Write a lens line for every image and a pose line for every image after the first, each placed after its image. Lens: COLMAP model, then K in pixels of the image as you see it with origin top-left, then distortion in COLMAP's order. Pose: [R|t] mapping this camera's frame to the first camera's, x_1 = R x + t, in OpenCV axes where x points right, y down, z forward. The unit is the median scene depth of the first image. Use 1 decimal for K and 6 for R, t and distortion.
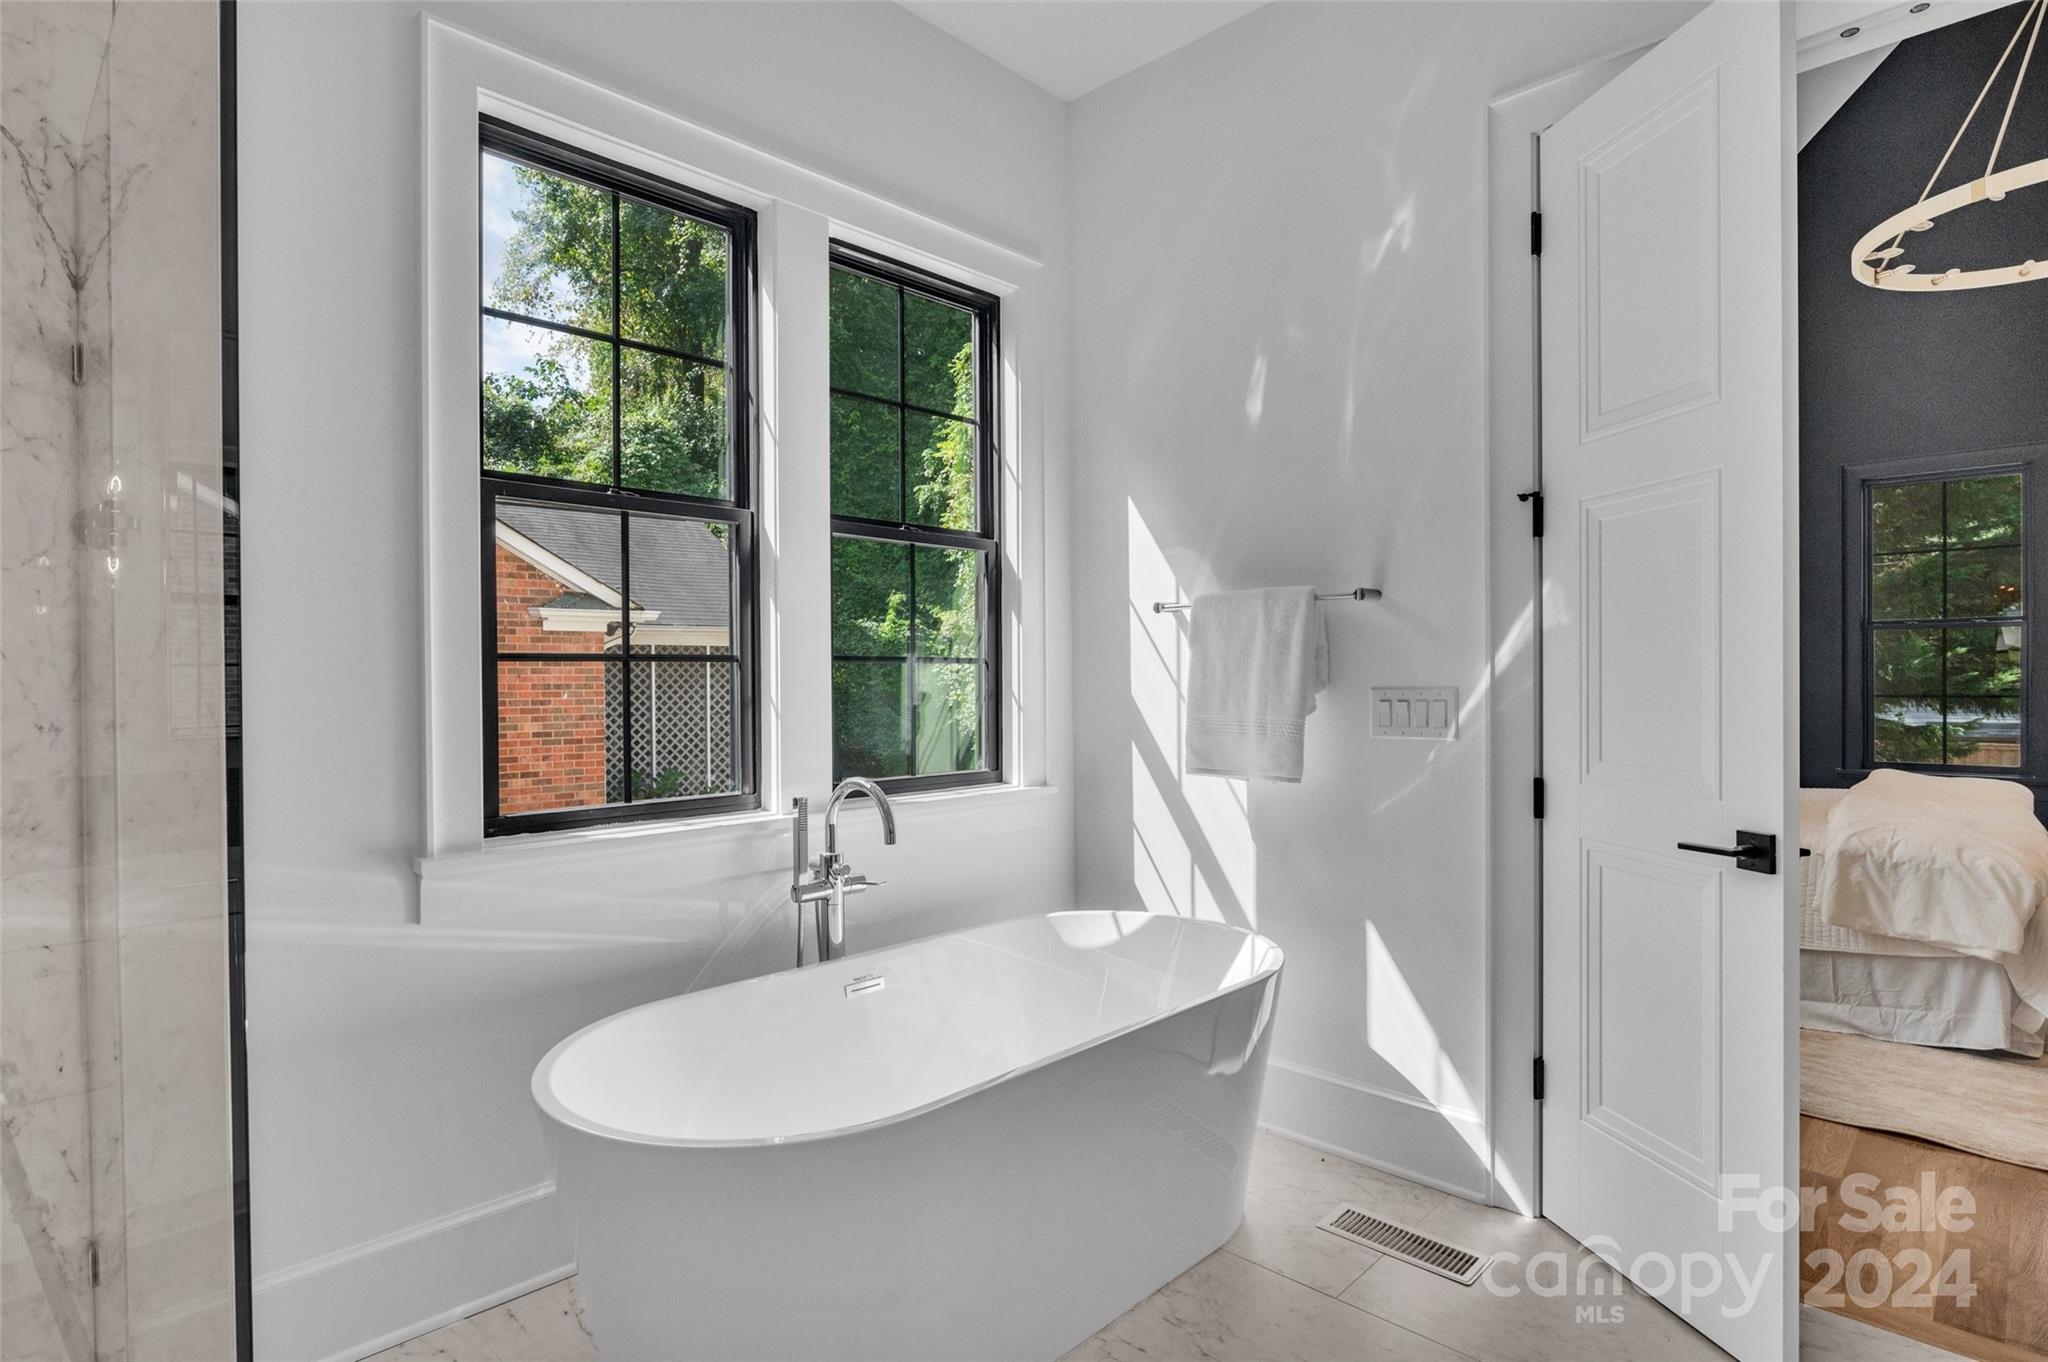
lens RADIAL K [[1012.2, 0, 1025.0], [0, 1012.2, 693.4], [0, 0, 1]] dist [0.001003, -0.008765]
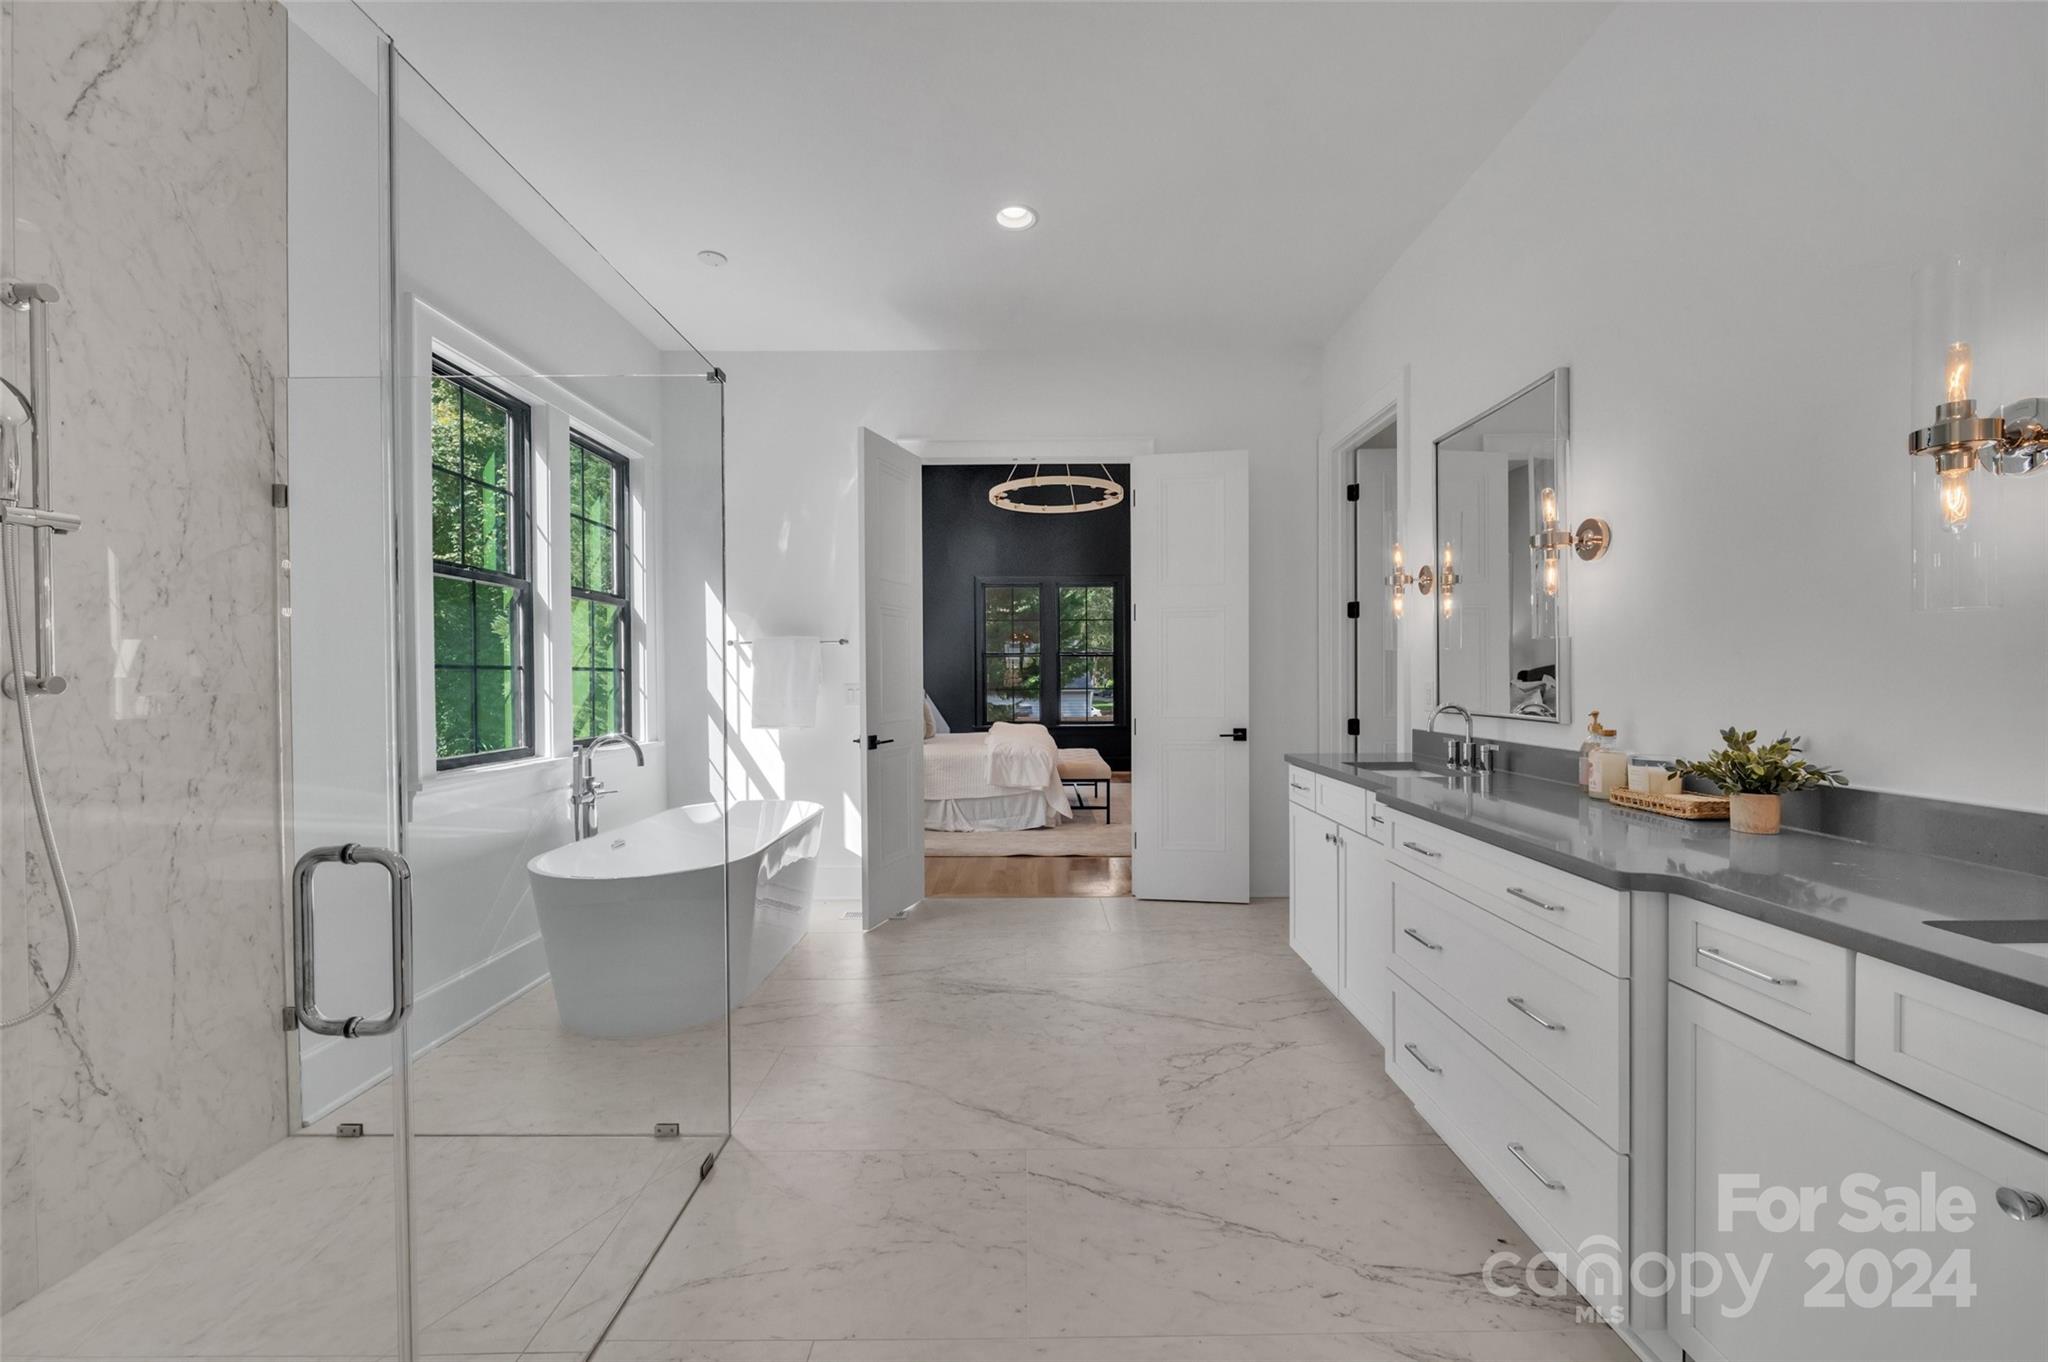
lens RADIAL K [[878.0, 0, 1024.0], [0, 878.0, 681.0], [0, 0, 1]] dist [-0.000584, -0.000074]
pose [[0.711966, 0.001234, 0.702213, -0.654813], [0.008672, 0.999907, -0.010550, 0.009640], [-0.702160, 0.013601, 0.711889, -0.580581]]
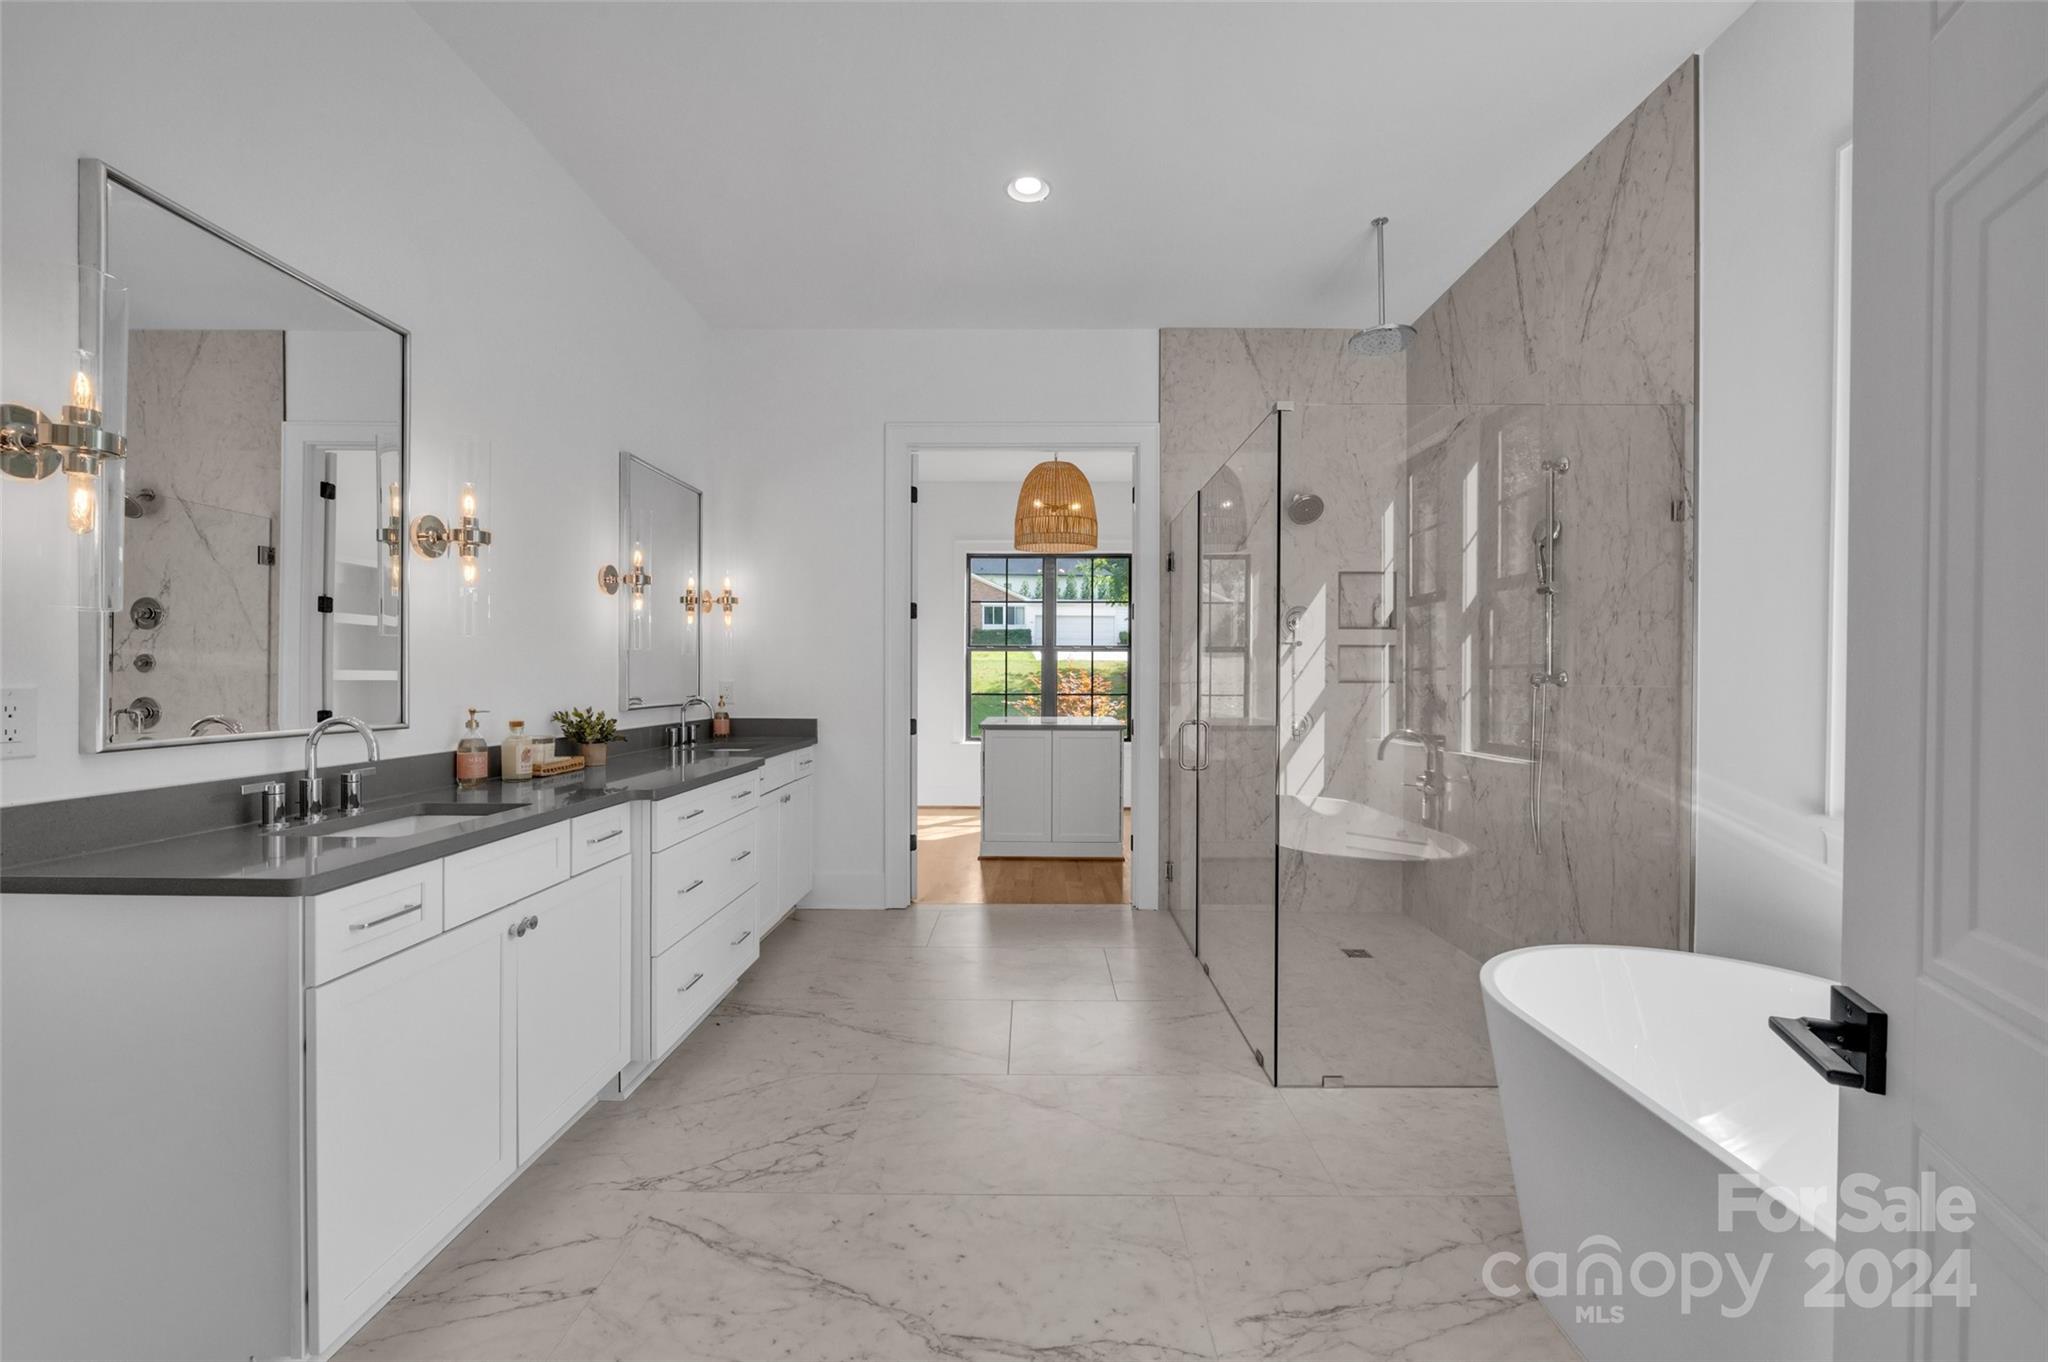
lens RADIAL K [[841.8, 0, 1028.8], [0, 841.8, 676.0], [0, 0, 1]] dist [-0.000671, -0.000195]
pose [[-0.714706, 0.007078, -0.699389, 0.643105], [-0.006599, 0.999836, 0.016862, -0.019021], [0.699394, 0.016666, -0.714542, 0.772155]]
